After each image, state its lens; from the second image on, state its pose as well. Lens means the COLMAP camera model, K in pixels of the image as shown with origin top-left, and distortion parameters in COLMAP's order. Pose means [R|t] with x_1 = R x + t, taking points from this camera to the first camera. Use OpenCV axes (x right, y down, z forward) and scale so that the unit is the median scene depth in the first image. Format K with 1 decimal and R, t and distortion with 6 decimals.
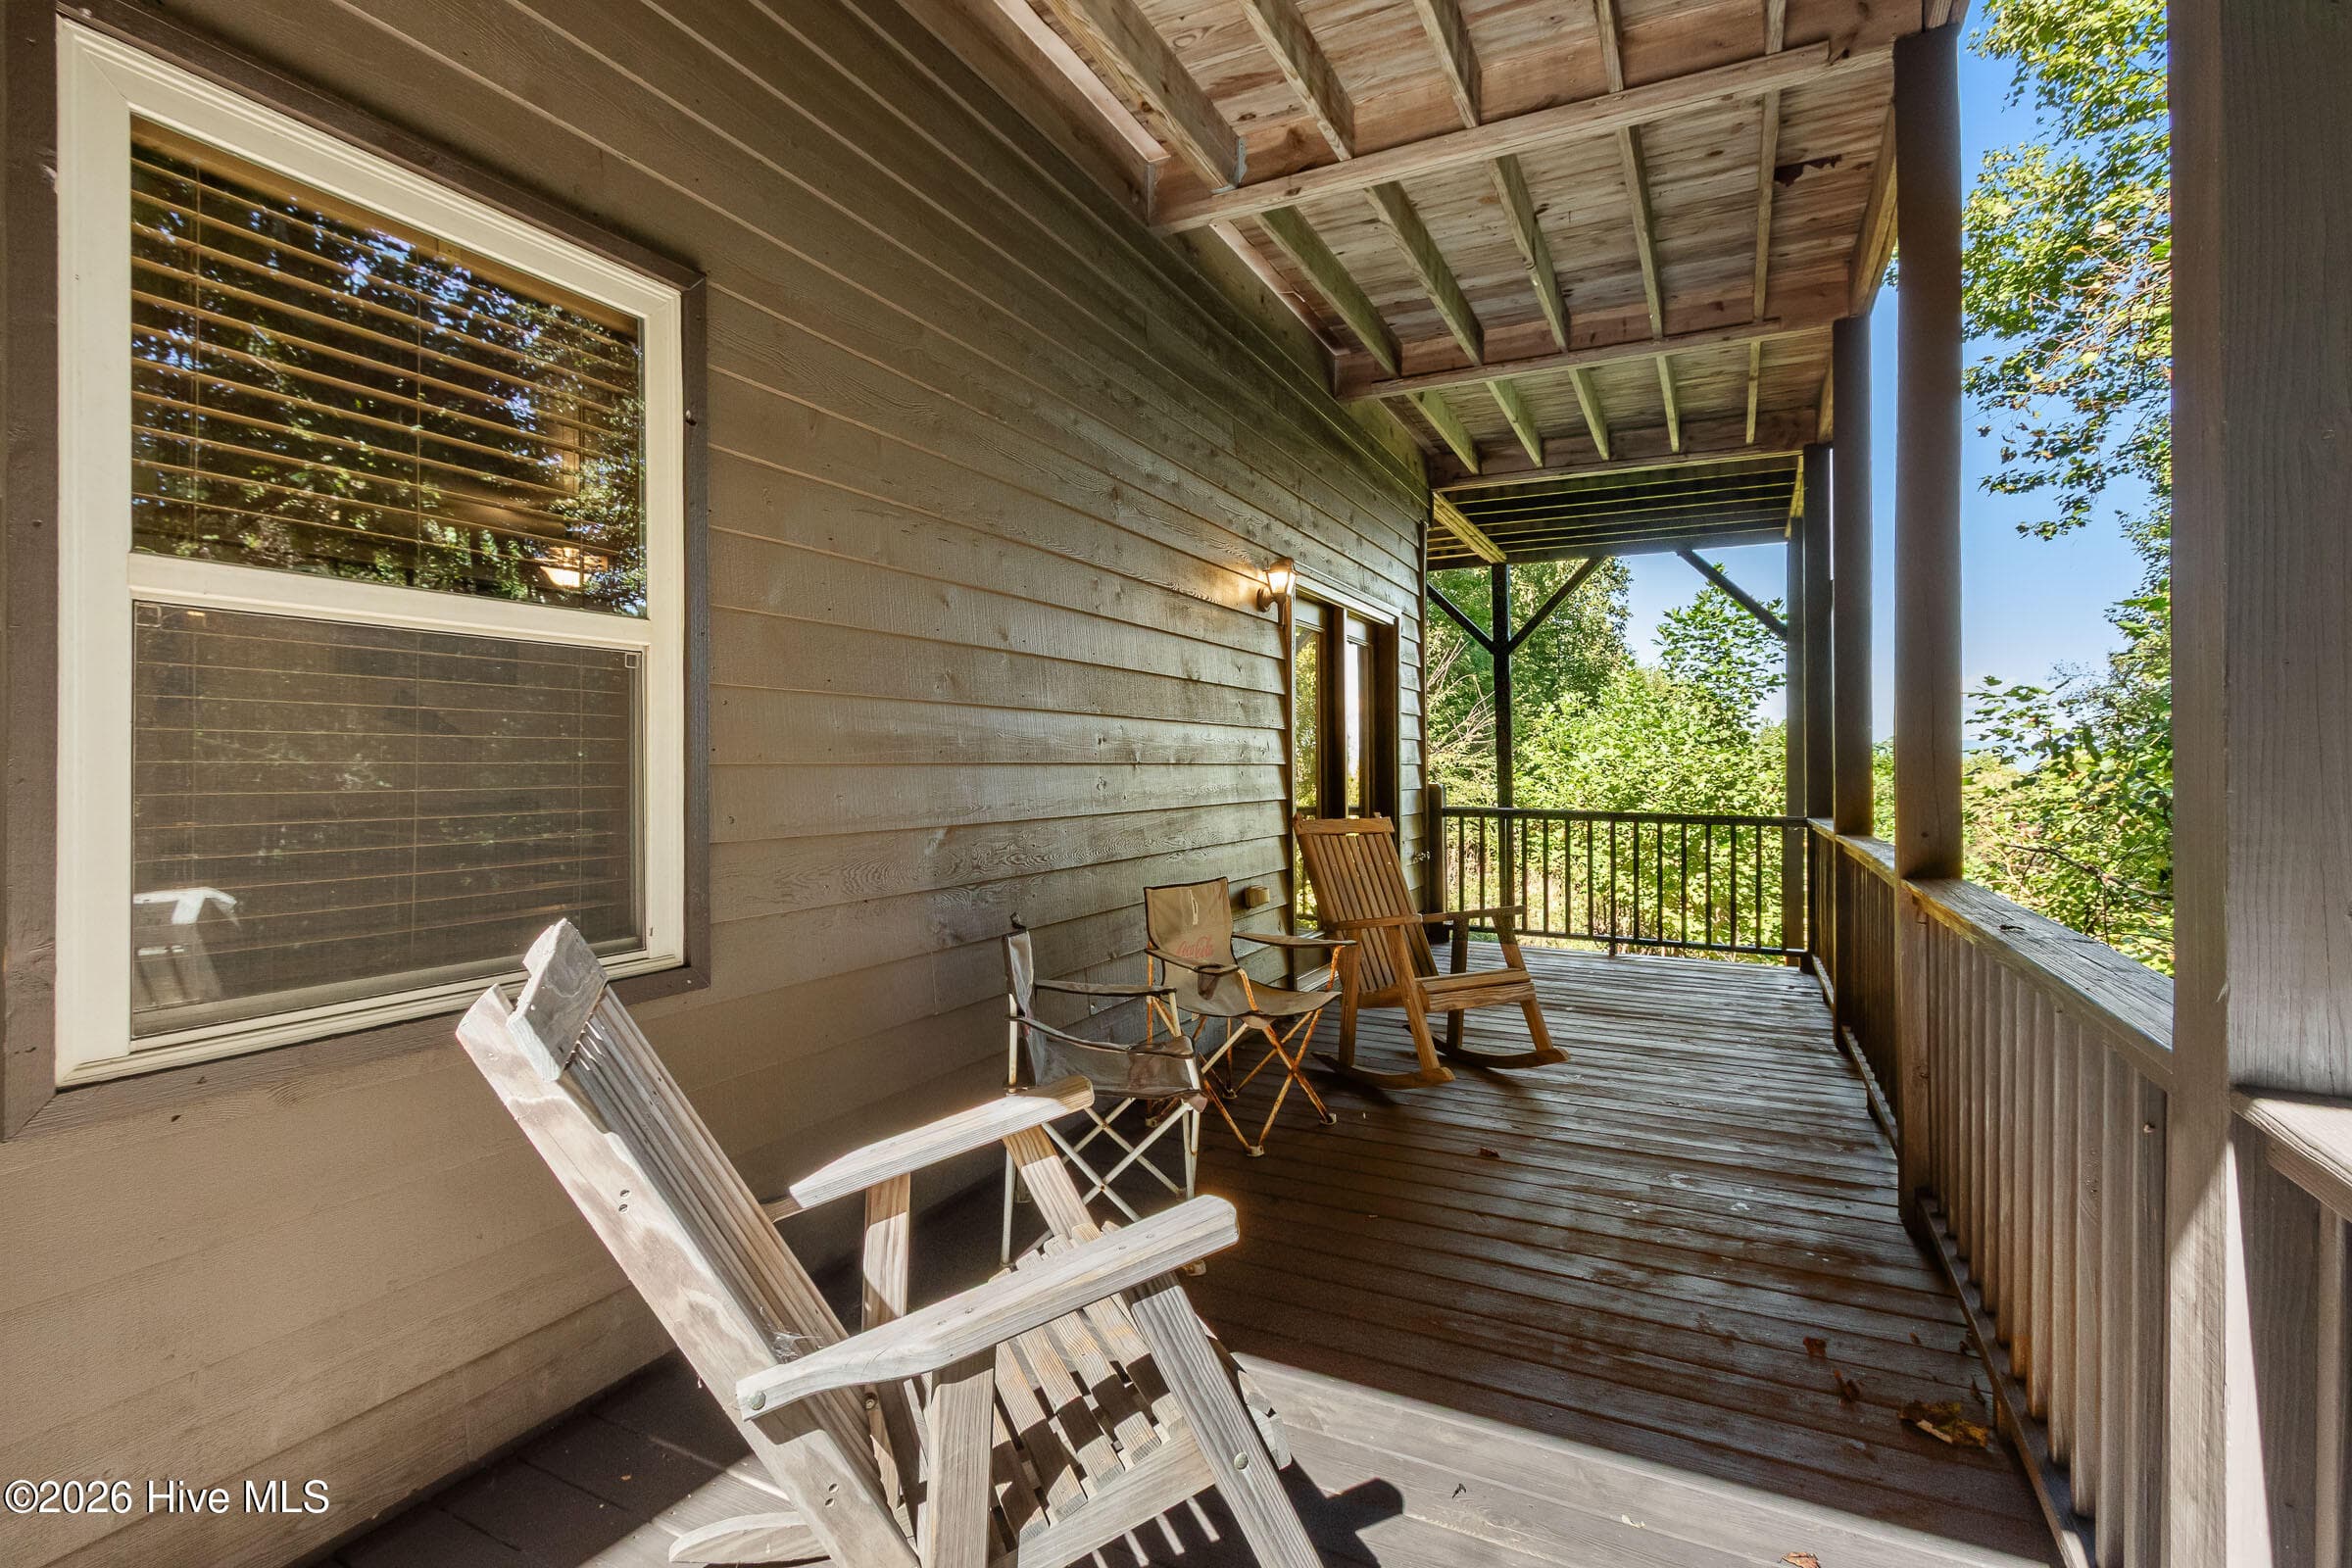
lens RADIAL K [[1092.1, 0, 1176.8], [0, 1092.1, 770.0], [0, 0, 1]] dist [-0.003274, -0.000521]
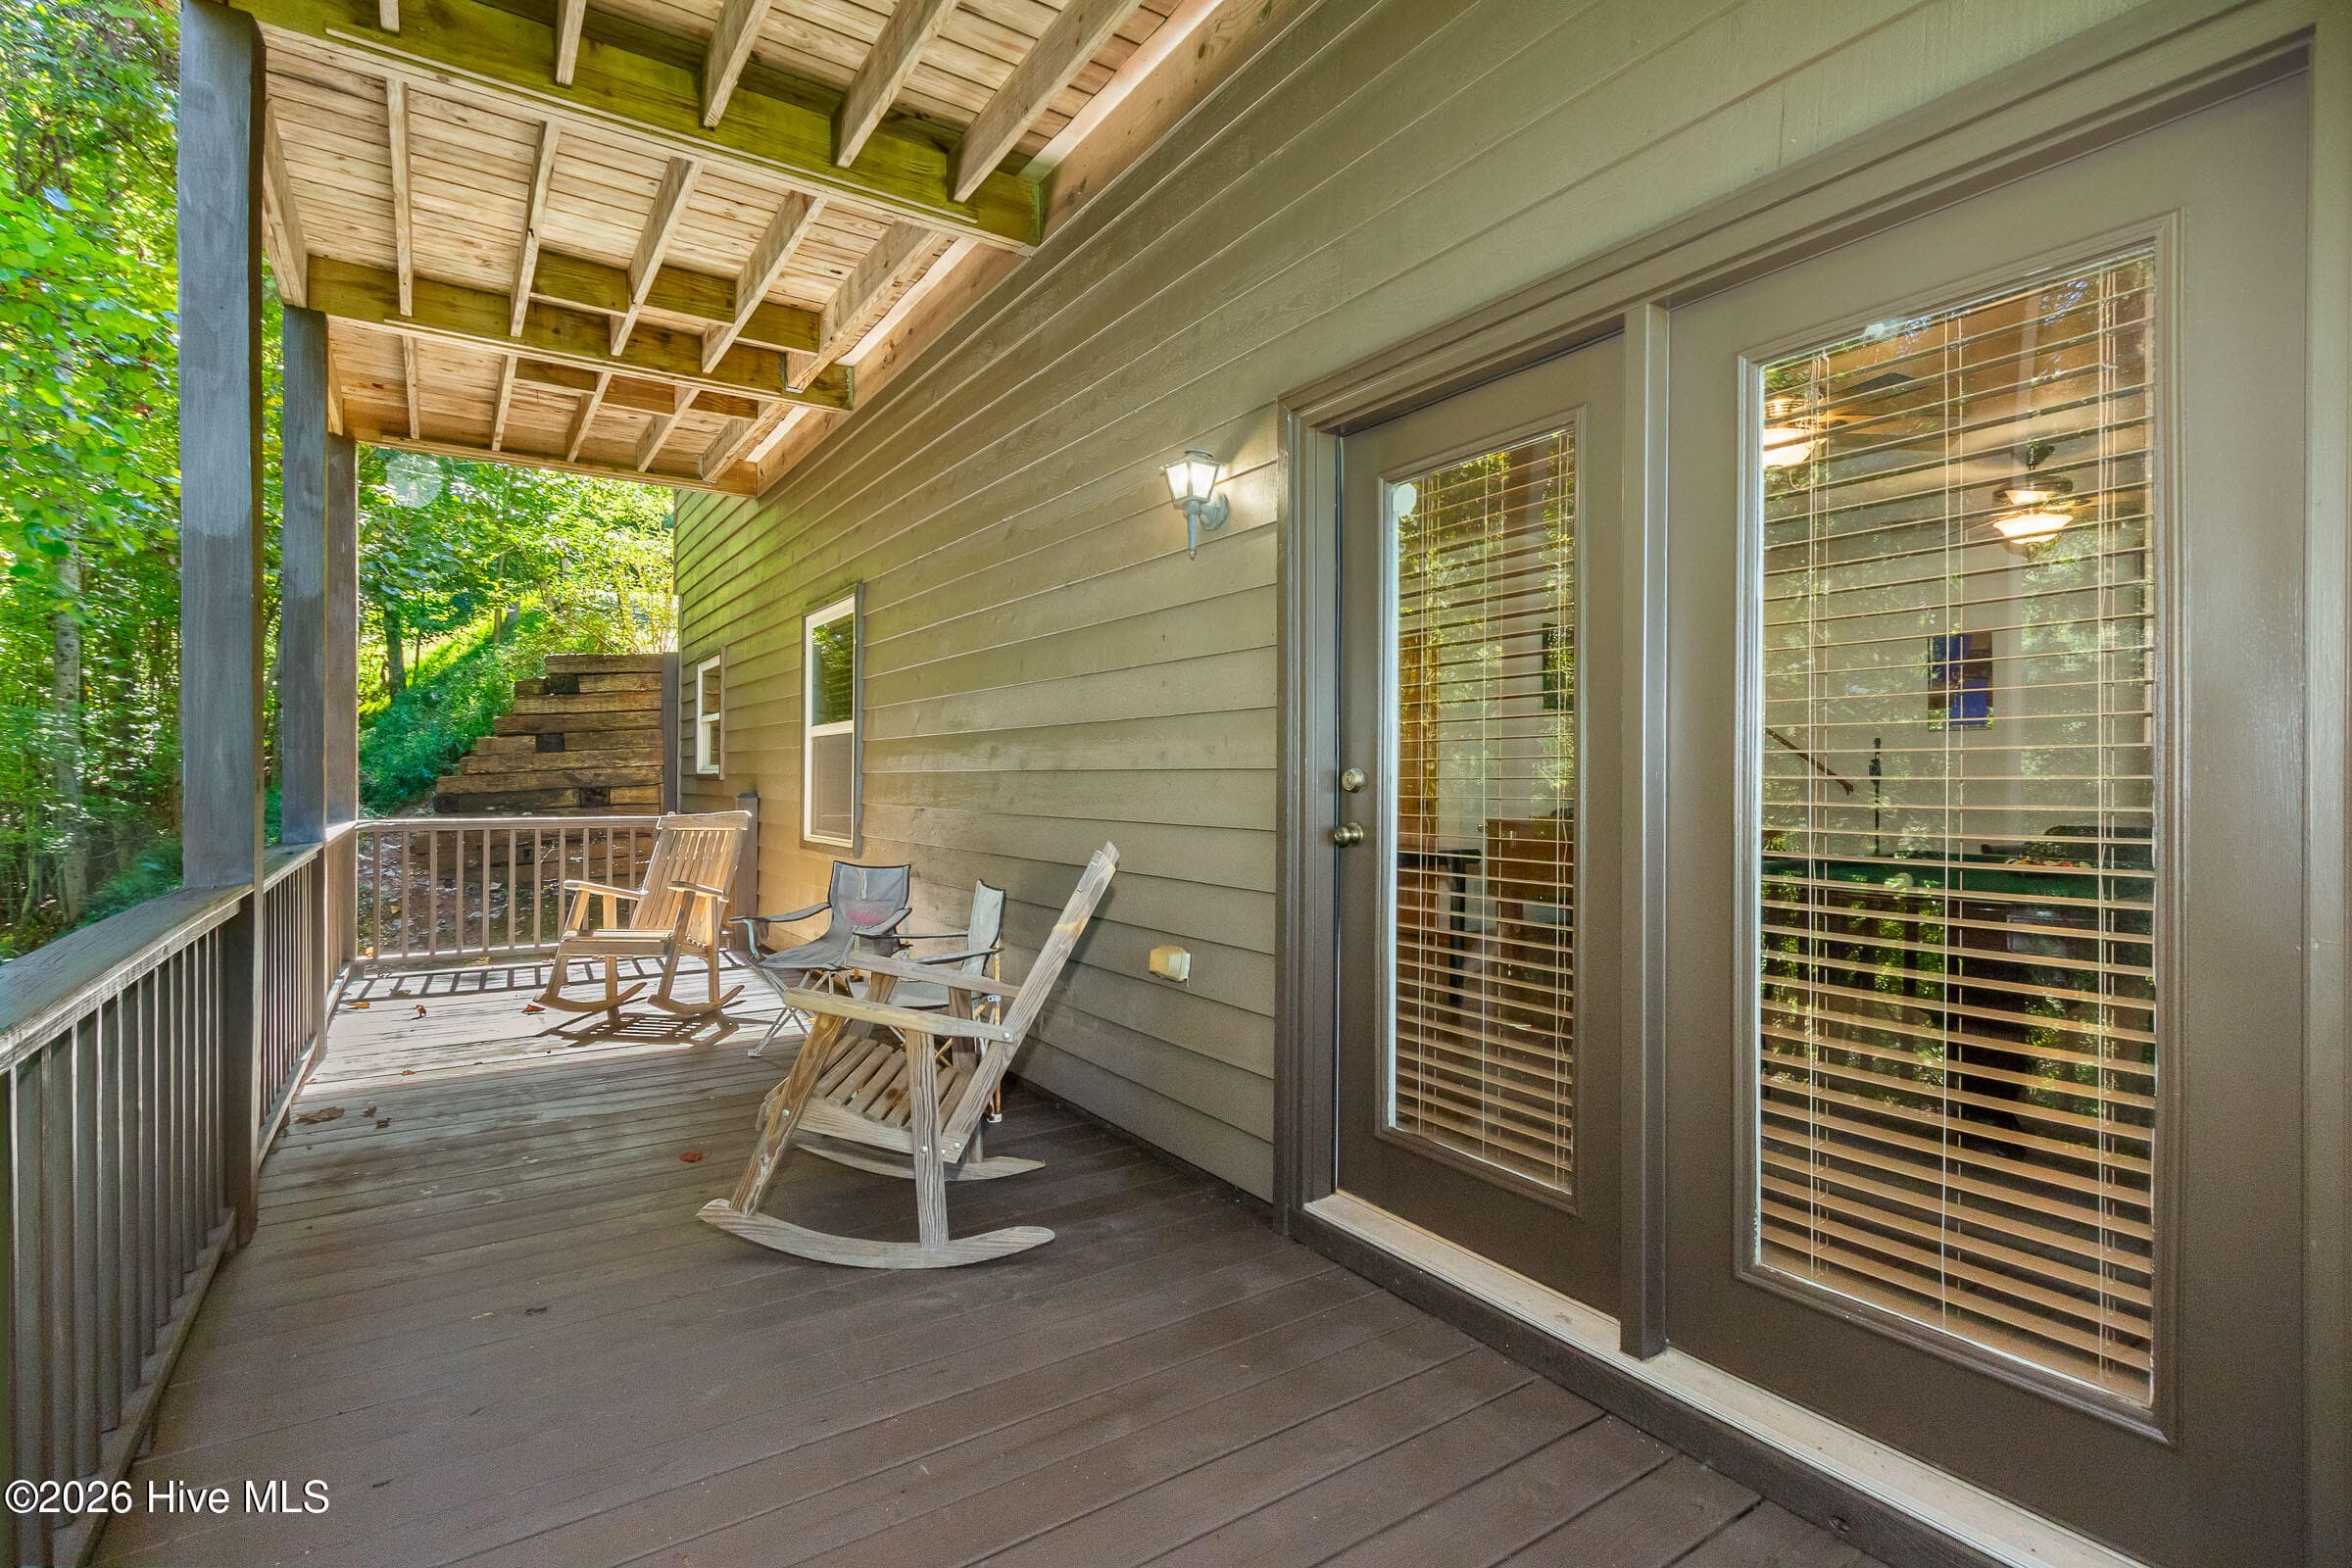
lens RADIAL K [[1092.1, 0, 1167.0], [0, 1092.1, 779.2], [0, 0, 1]] dist [-0.003274, -0.000521]
pose [[-0.489083, 0.002858, -0.872232, 0.310909], [-0.006766, 0.999952, 0.007070, -0.004156], [0.872211, 0.009360, -0.489041, 0.611325]]
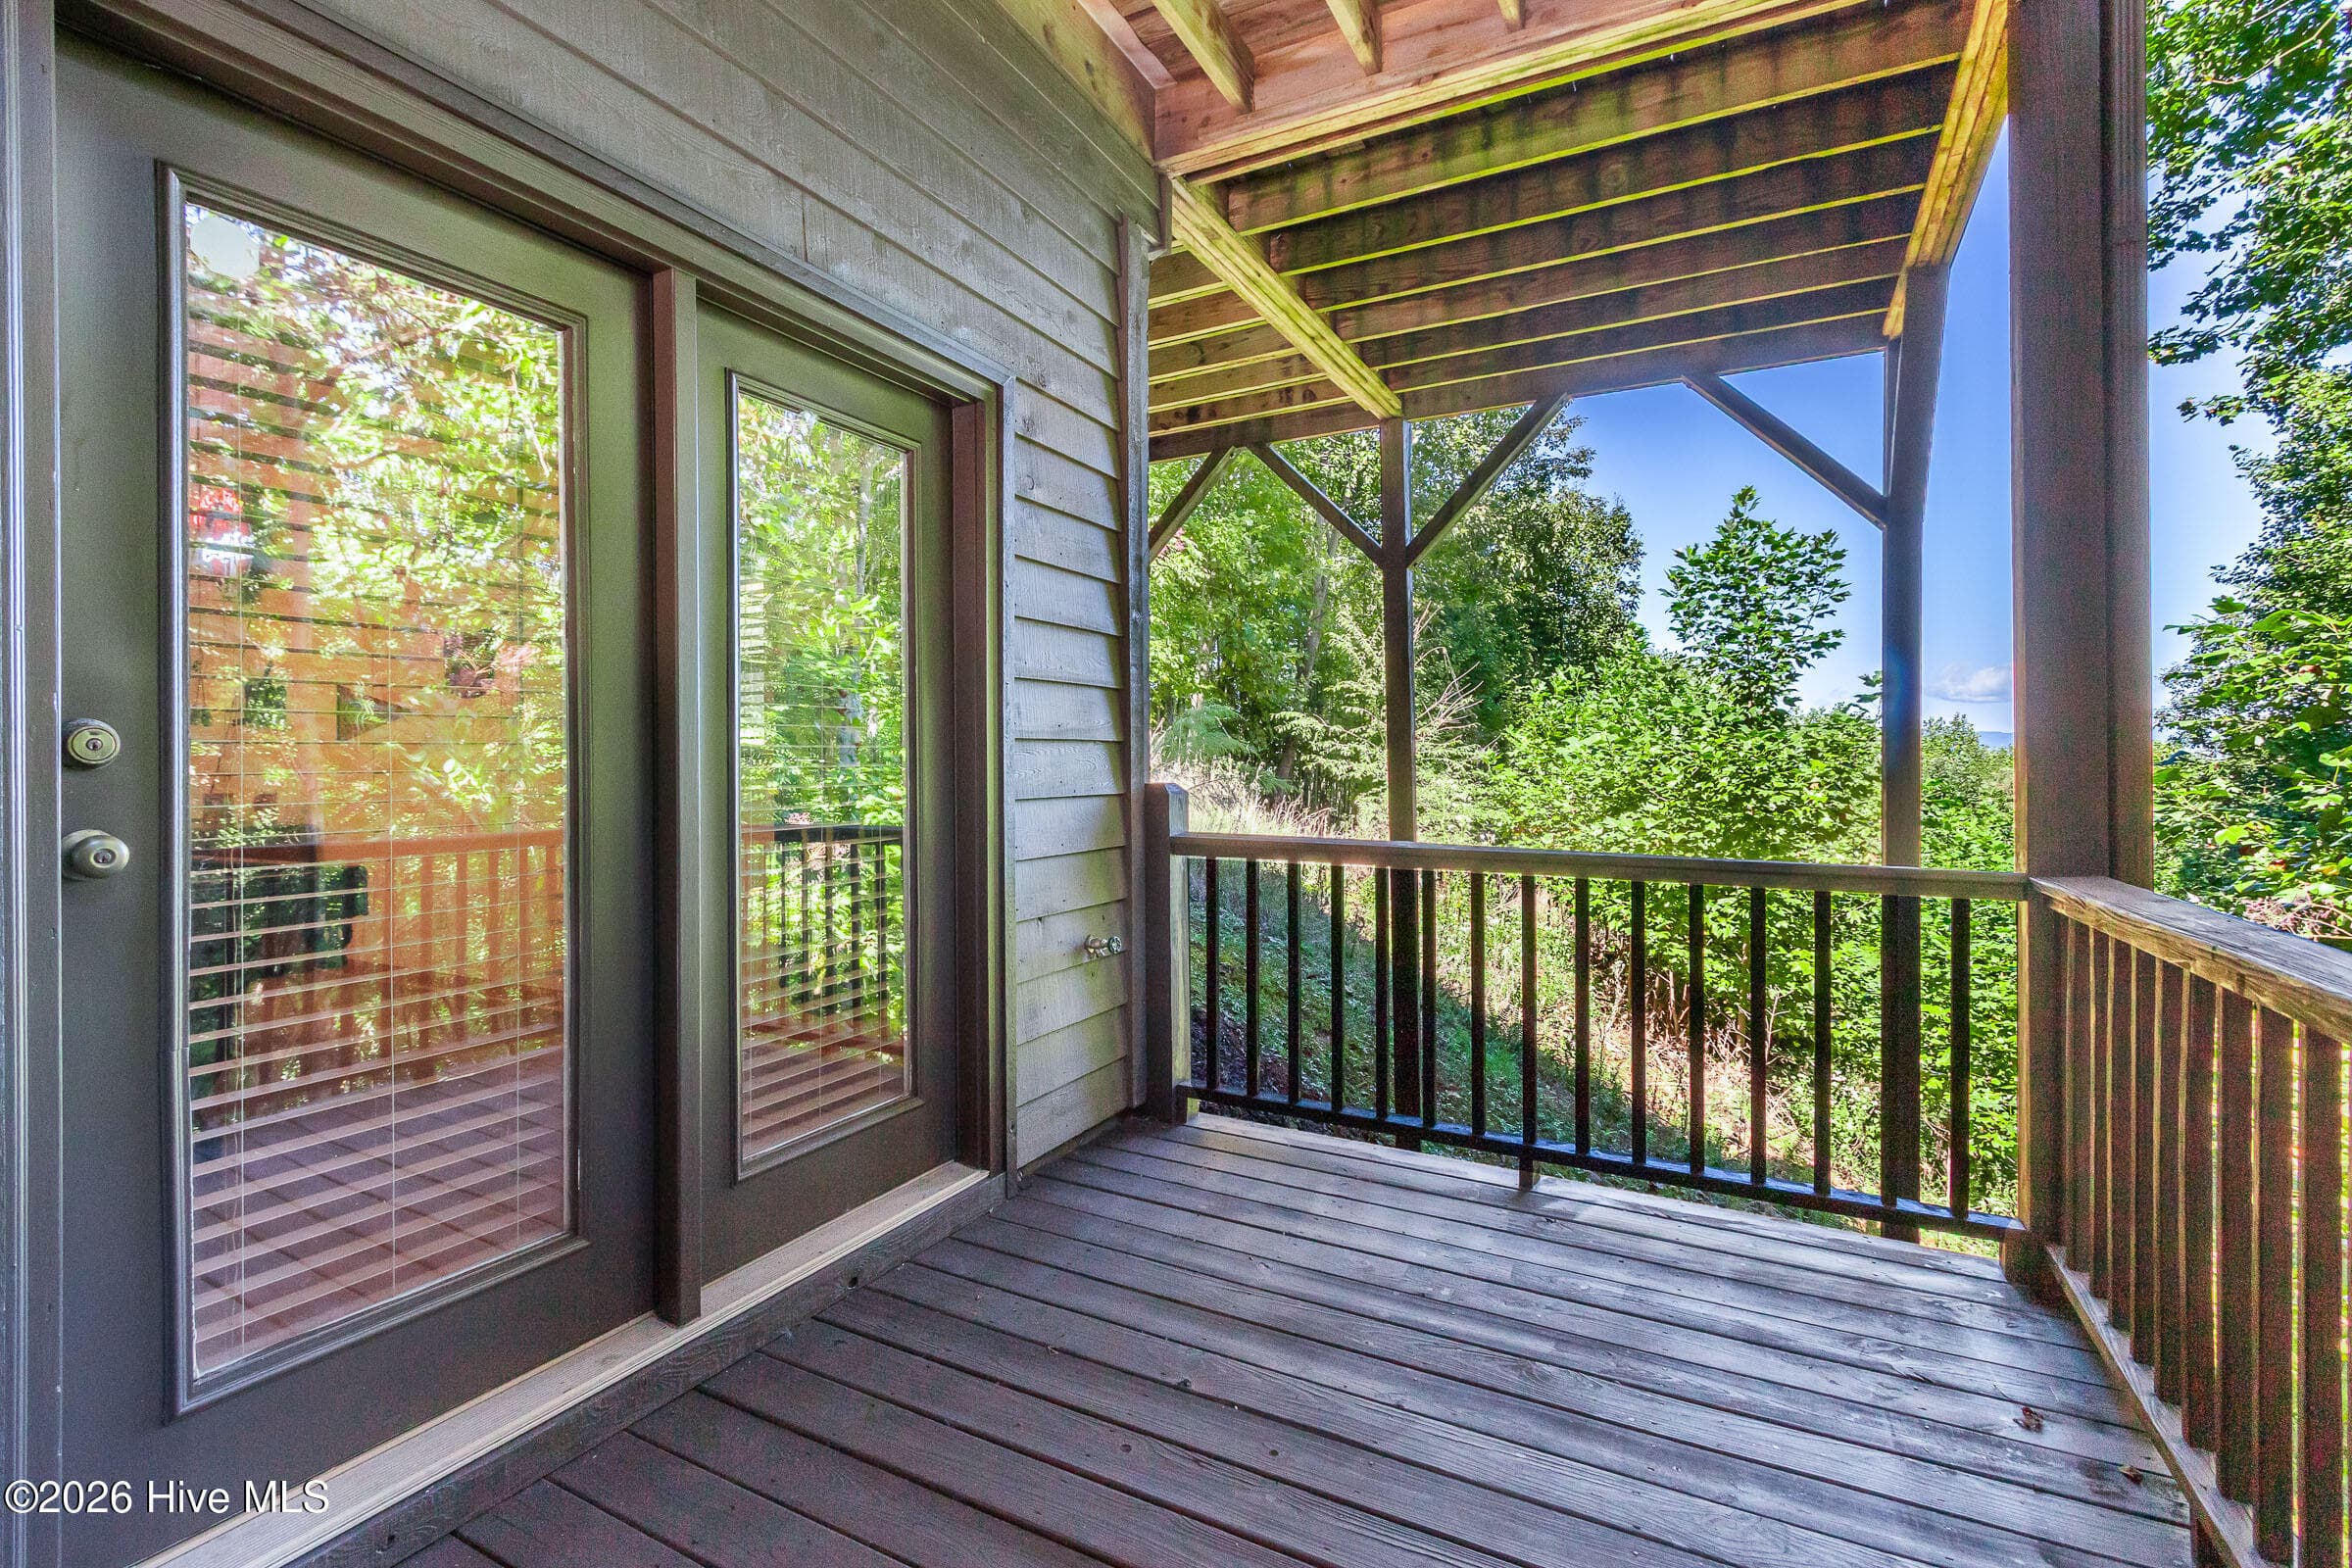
lens RADIAL K [[1092.1, 0, 1166.2], [0, 1092.1, 772.0], [0, 0, 1]] dist [-0.003274, -0.000521]
pose [[0.999772, -0.001793, -0.021286, 0.112399], [0.001954, 0.999970, 0.007532, 0.001741], [0.021272, -0.007572, 0.999745, 0.240101]]
